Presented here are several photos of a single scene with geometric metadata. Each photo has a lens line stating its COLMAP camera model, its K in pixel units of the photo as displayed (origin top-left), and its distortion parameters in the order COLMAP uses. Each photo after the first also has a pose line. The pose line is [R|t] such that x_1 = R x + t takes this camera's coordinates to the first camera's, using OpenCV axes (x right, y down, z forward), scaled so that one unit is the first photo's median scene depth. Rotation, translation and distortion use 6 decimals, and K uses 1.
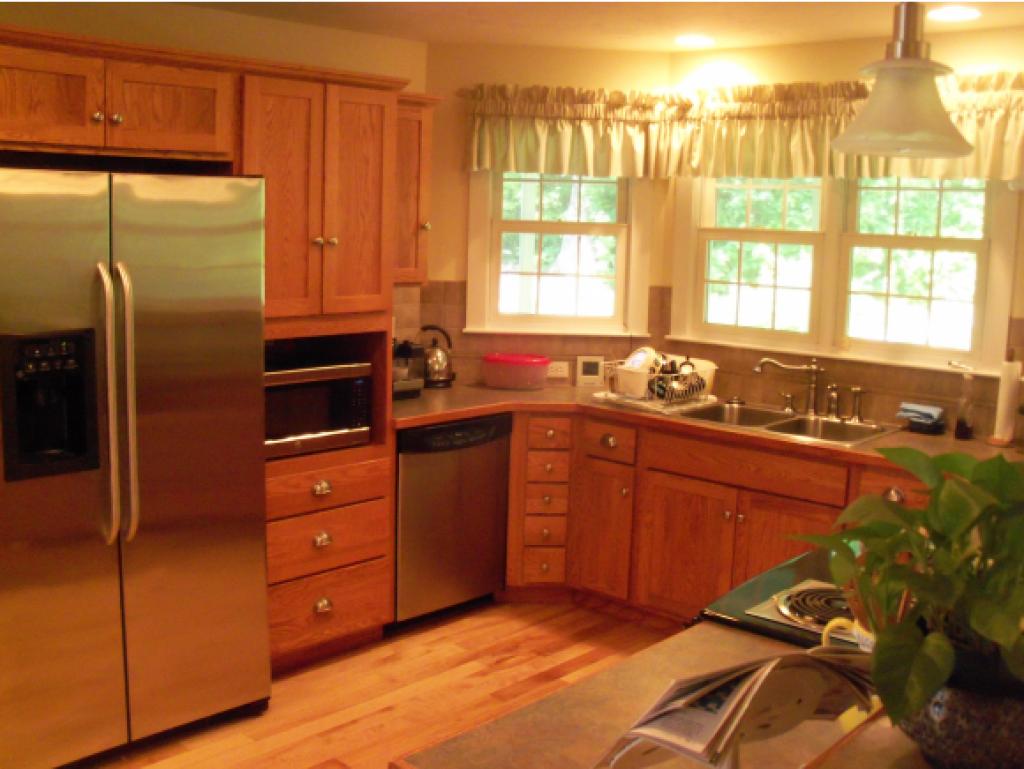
lens RADIAL K [[1063.8, 0, 512.0], [0, 1063.8, 384.5], [0, 0, 1]] dist [-0.255950, 0.239826]
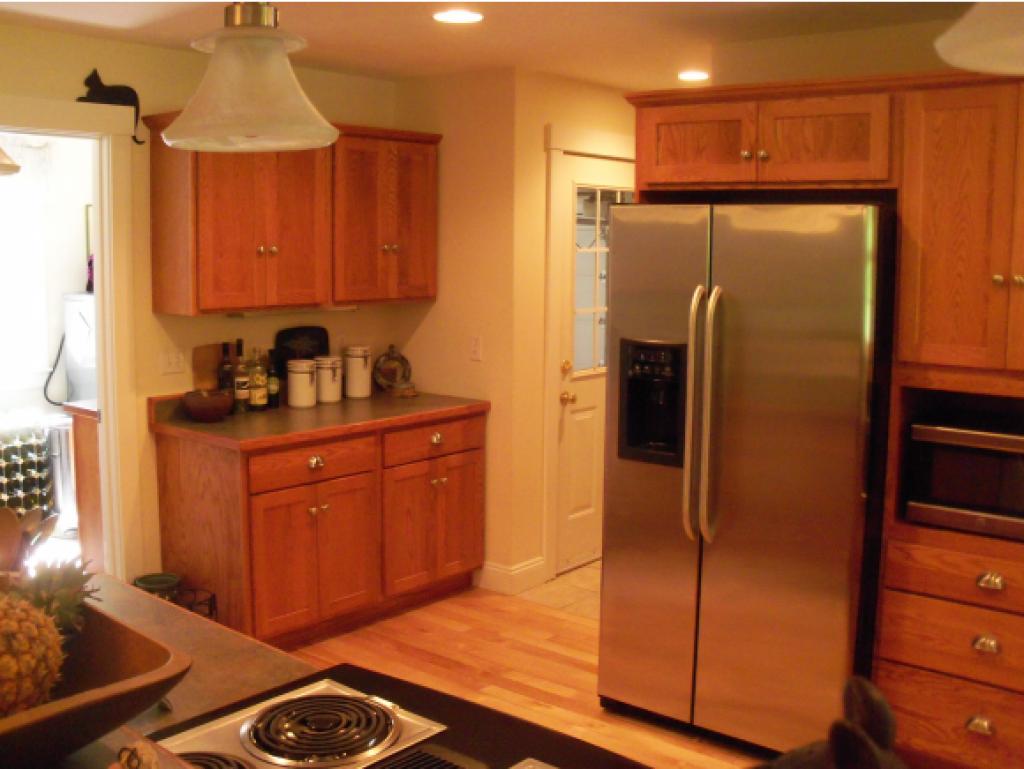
lens RADIAL K [[1063.8, 0, 512.0], [0, 1063.8, 384.5], [0, 0, 1]] dist [-0.255950, 0.239826]
pose [[0.058380, 0.103143, -0.992952, 0.691398], [-0.156229, 0.983337, 0.092959, -0.082246], [0.985994, 0.149701, 0.073521, 0.681339]]
